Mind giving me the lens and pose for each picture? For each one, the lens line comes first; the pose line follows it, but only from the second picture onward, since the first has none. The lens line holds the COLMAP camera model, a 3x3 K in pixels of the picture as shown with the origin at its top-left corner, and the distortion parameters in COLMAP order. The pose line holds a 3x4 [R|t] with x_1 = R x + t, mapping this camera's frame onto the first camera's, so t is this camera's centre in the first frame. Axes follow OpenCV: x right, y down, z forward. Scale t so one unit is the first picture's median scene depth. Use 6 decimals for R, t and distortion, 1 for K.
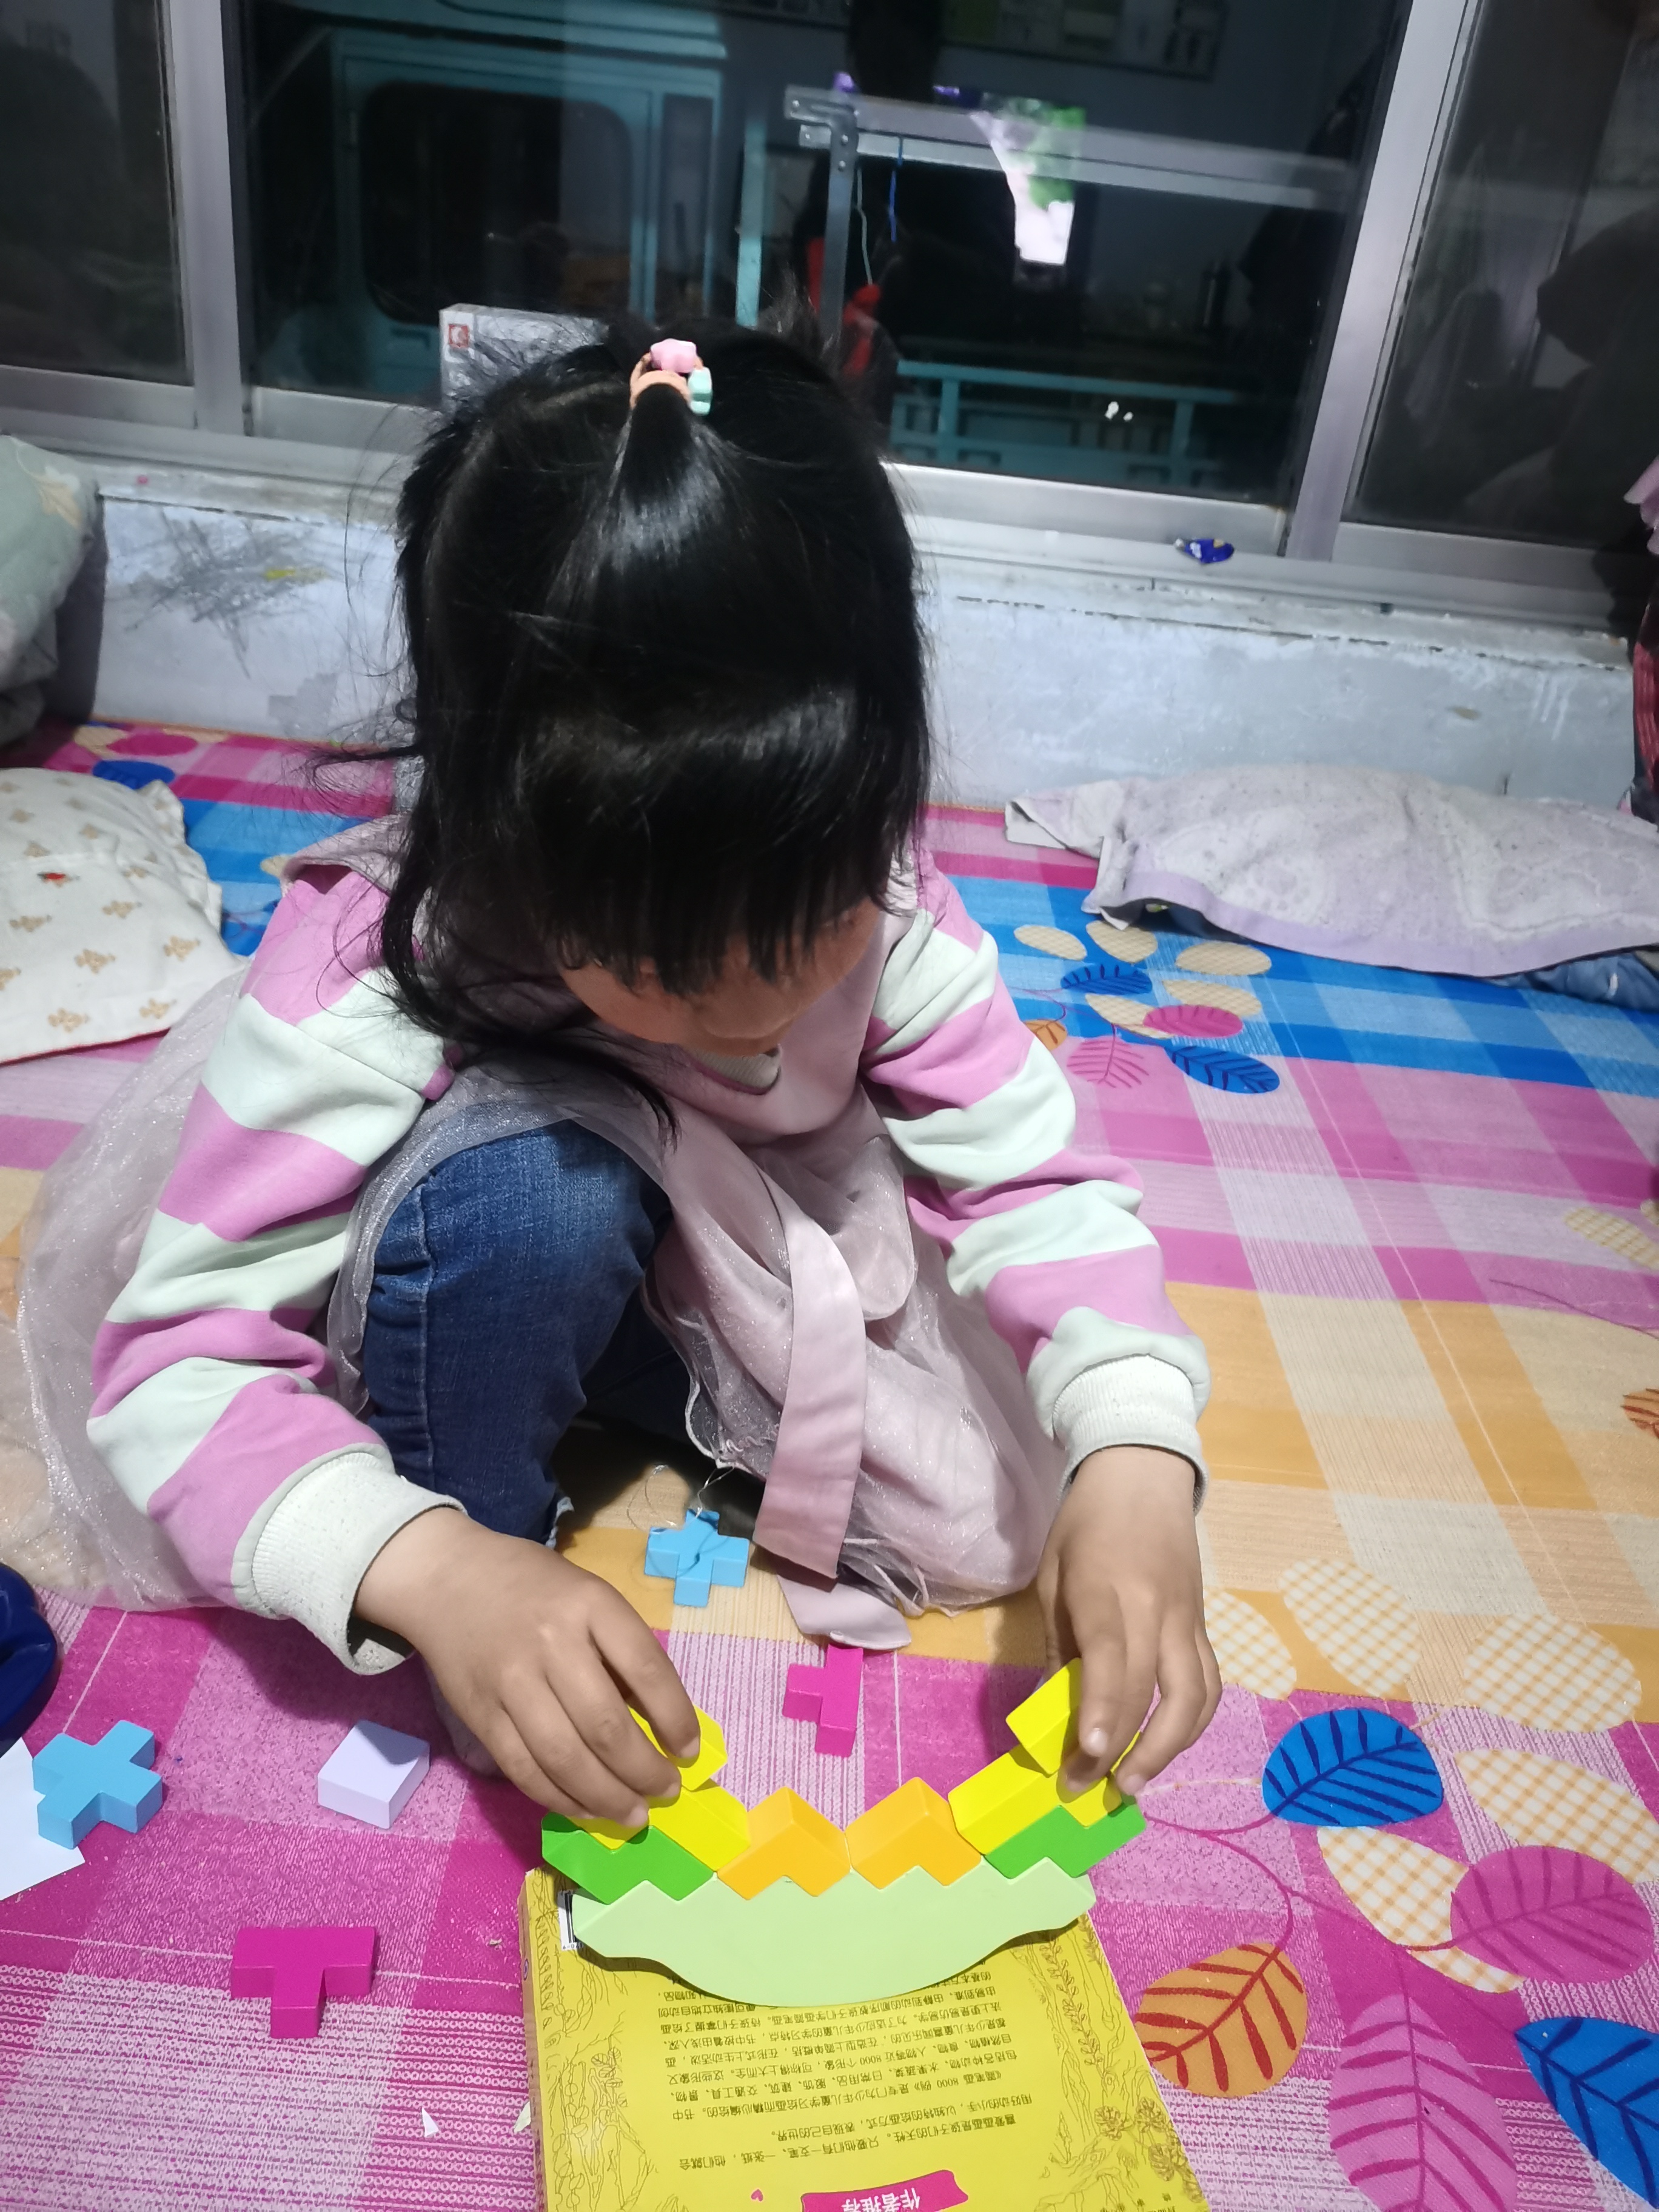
lens RADIAL K [[1715.2, 0, 821.1], [0, 1715.2, 1102.0], [0, 0, 1]] dist [0.051682, -0.068107]
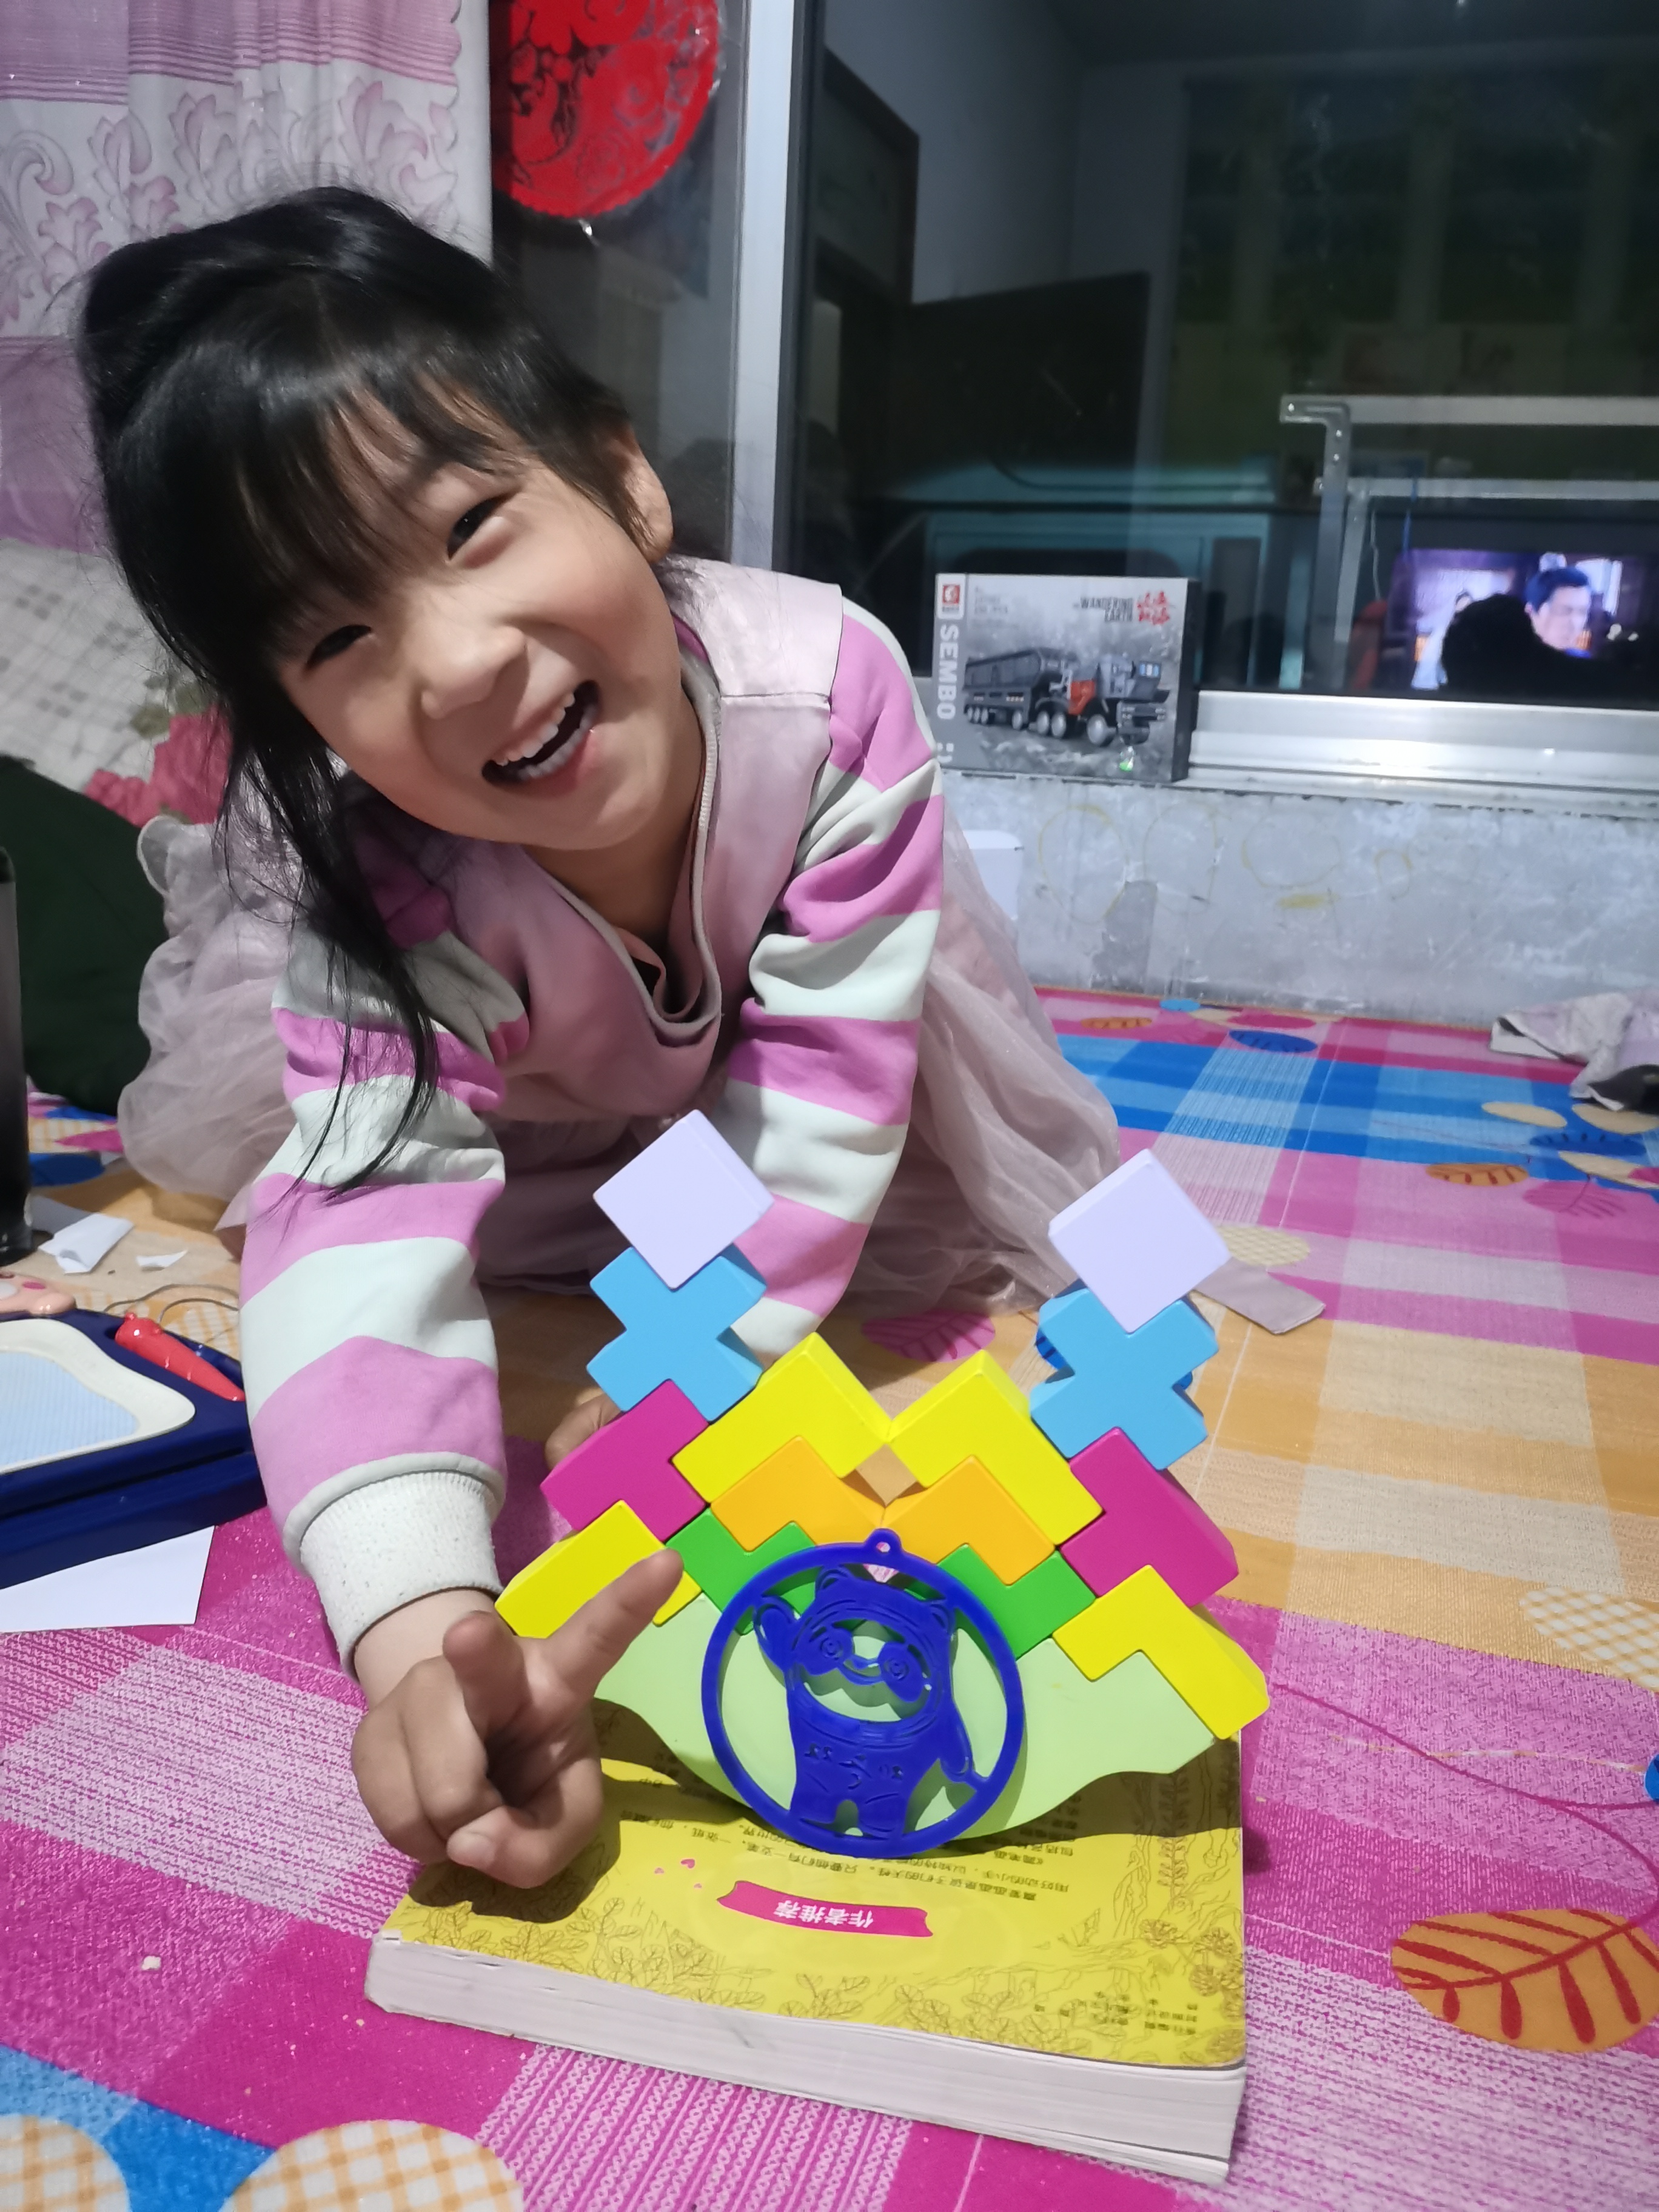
lens RADIAL K [[1715.2, 0, 821.1], [0, 1715.2, 1102.0], [0, 0, 1]] dist [0.051682, -0.068107]
pose [[0.946892, 0.021206, -0.320852, 0.083362], [-0.109603, 0.959354, -0.260052, 0.189633], [0.302296, 0.281408, 0.910729, 0.083410]]
